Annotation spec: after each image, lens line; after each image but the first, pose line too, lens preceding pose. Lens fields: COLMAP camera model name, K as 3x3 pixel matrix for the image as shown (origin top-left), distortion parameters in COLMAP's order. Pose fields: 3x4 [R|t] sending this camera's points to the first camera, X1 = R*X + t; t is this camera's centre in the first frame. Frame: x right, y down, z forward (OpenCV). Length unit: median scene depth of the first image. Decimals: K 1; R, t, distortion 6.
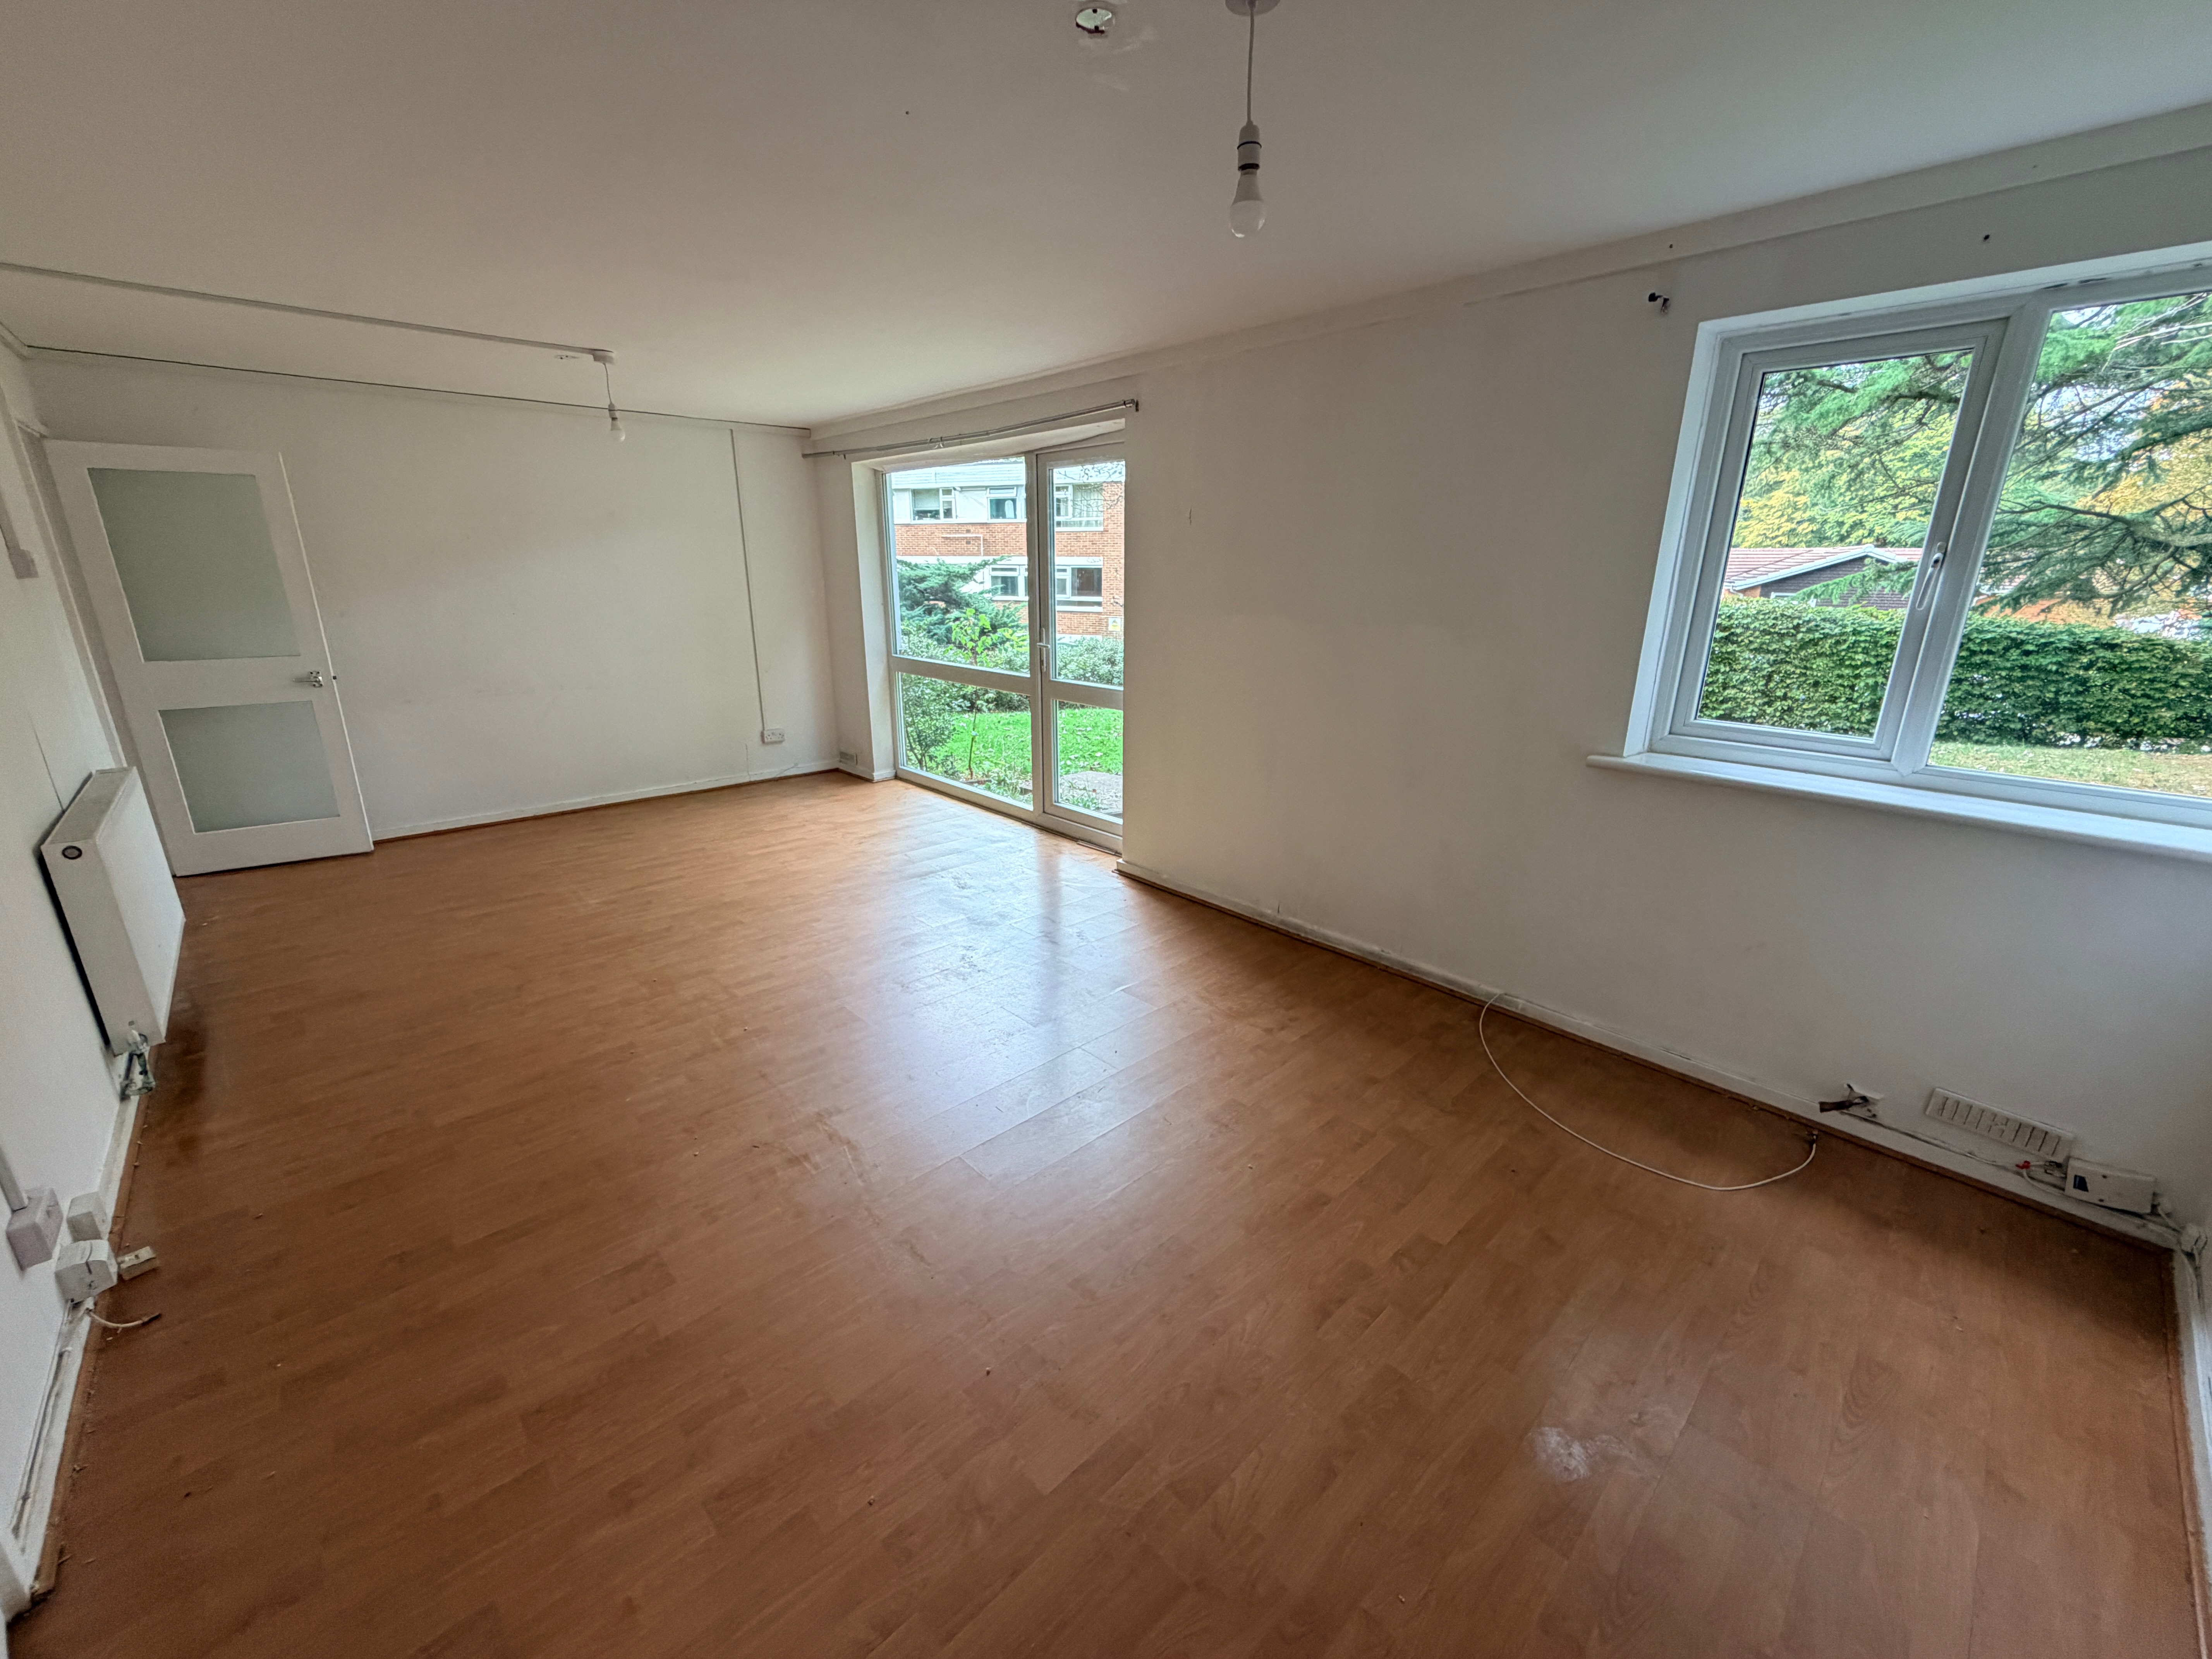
lens RADIAL K [[883.0, 0, 1107.2], [0, 883.0, 828.5], [0, 0, 1]] dist [0.002960, 0.000402]
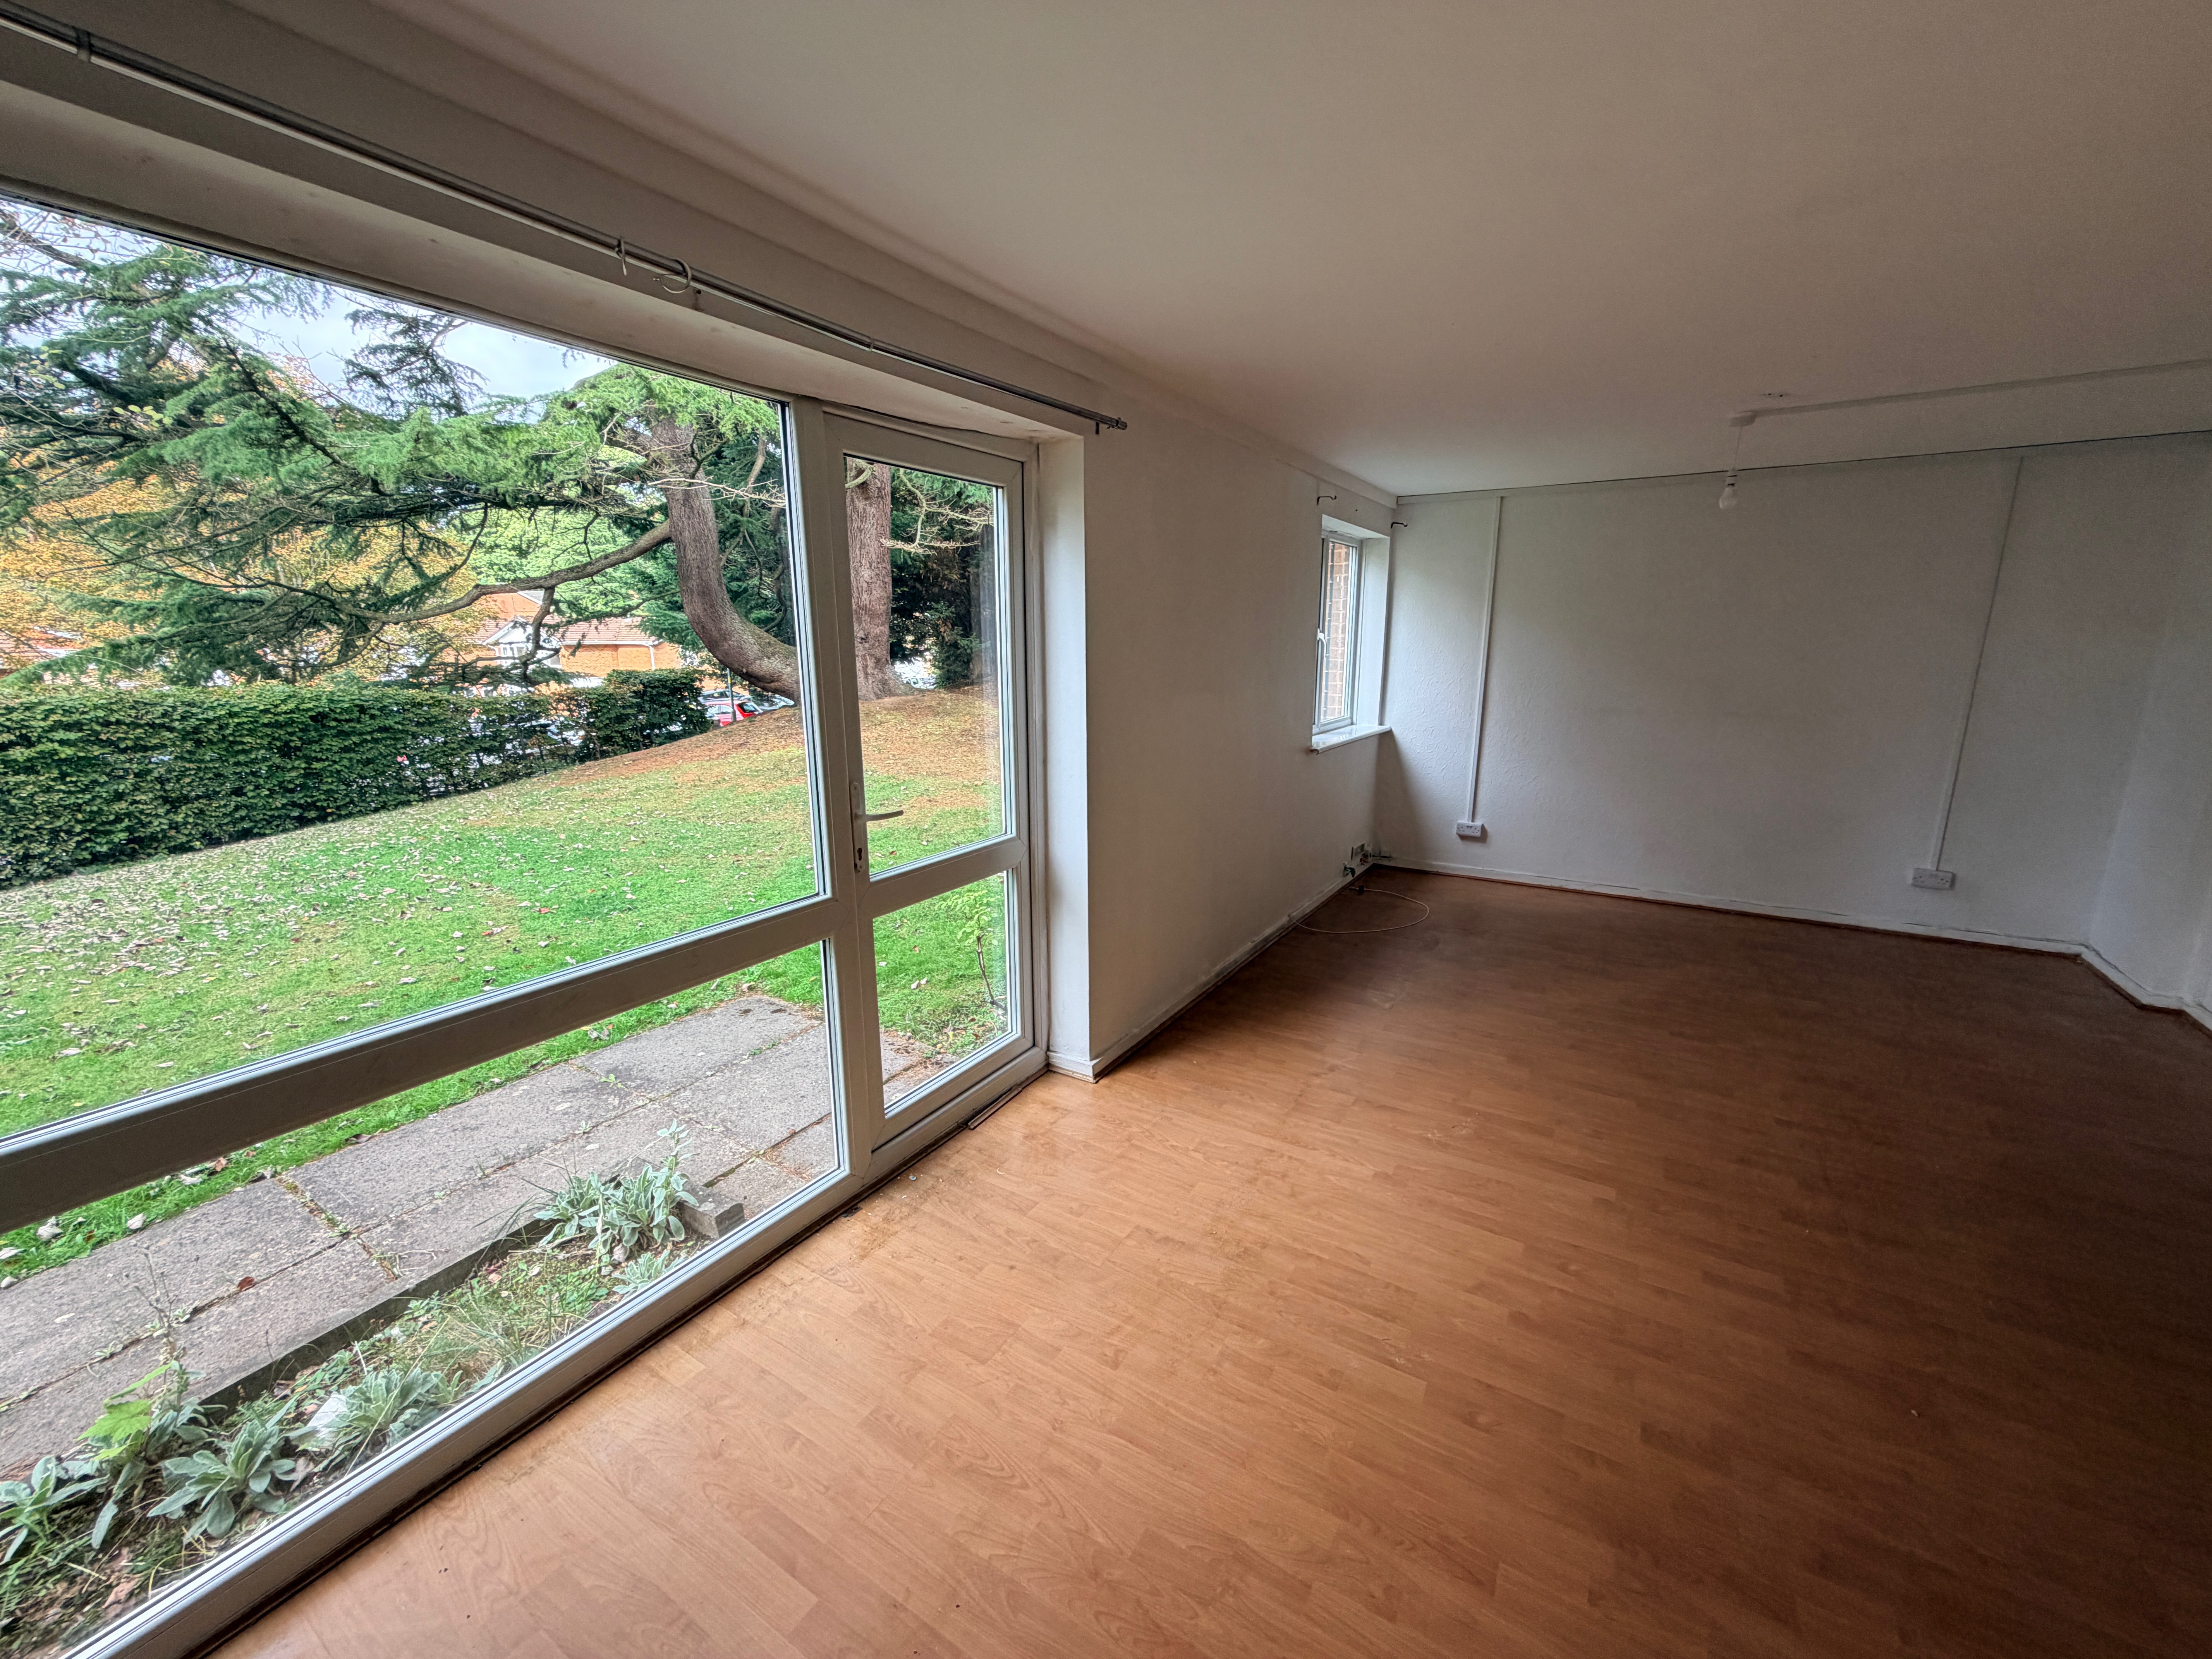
lens RADIAL K [[883.0, 0, 1108.1], [0, 883.0, 824.4], [0, 0, 1]] dist [0.002960, 0.000402]
pose [[-0.257014, -0.208551, 0.943637, -0.671516], [0.282163, 0.917697, 0.279670, -0.363741], [-0.924298, 0.338139, -0.177016, 1.171321]]
